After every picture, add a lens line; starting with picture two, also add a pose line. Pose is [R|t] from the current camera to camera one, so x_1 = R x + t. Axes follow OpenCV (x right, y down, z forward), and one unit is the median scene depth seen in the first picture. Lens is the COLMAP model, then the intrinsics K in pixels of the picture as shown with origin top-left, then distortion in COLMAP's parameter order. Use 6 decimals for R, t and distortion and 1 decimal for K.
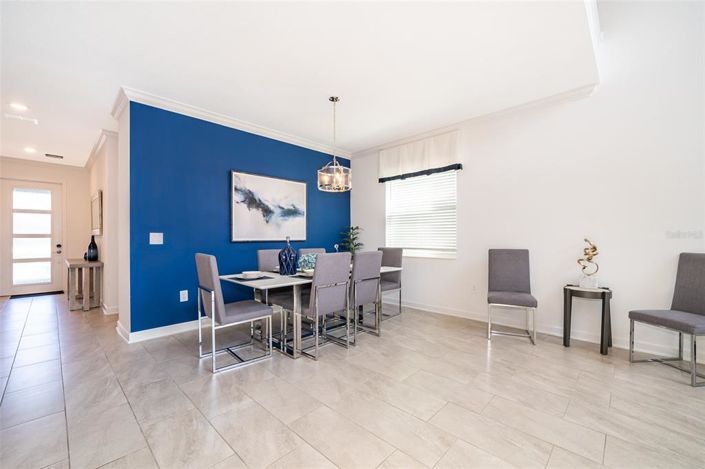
lens RADIAL K [[290.4, 0, 354.2], [0, 290.4, 235.6], [0, 0, 1]] dist [-0.000024, -0.000036]
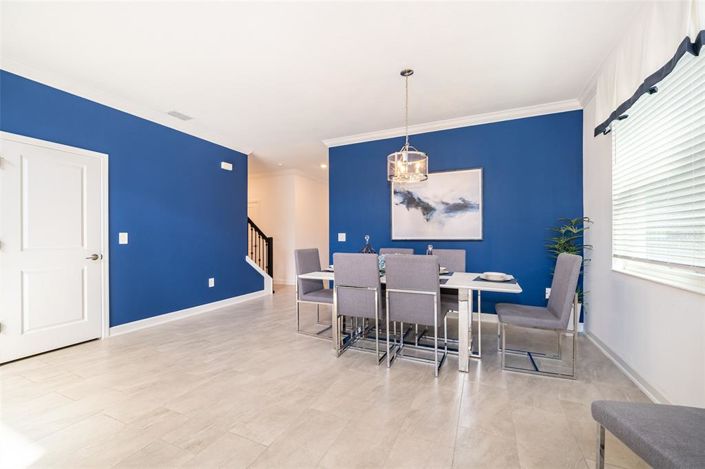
lens RADIAL K [[290.4, 0, 354.2], [0, 290.4, 235.6], [0, 0, 1]] dist [-0.000024, -0.000036]
pose [[0.330766, 0.001897, -0.943711, 0.569604], [0.011130, 0.999921, 0.005911, -0.004148], [0.943647, -0.012458, 0.330719, 0.477439]]
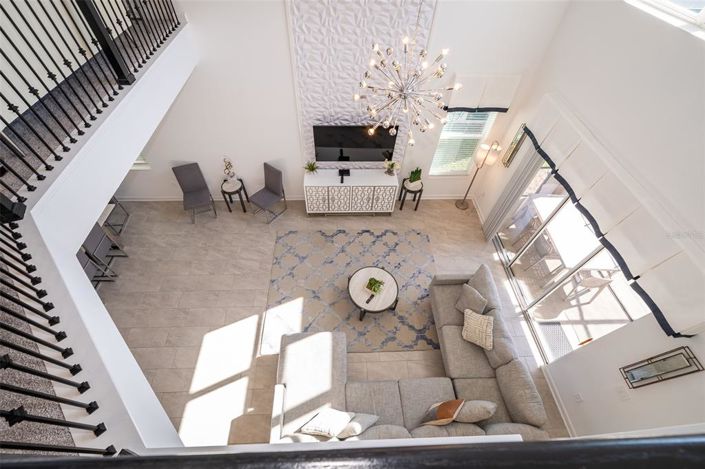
lens RADIAL K [[294.8, 0, 342.9], [0, 294.8, 234.4], [0, 0, 1]] dist [-0.000390, -0.000066]
pose [[0.704017, -0.545977, 0.454169, 0.202324], [-0.027541, 0.618039, 0.785665, -0.839656], [-0.709649, -0.565630, 0.420073, -0.355970]]
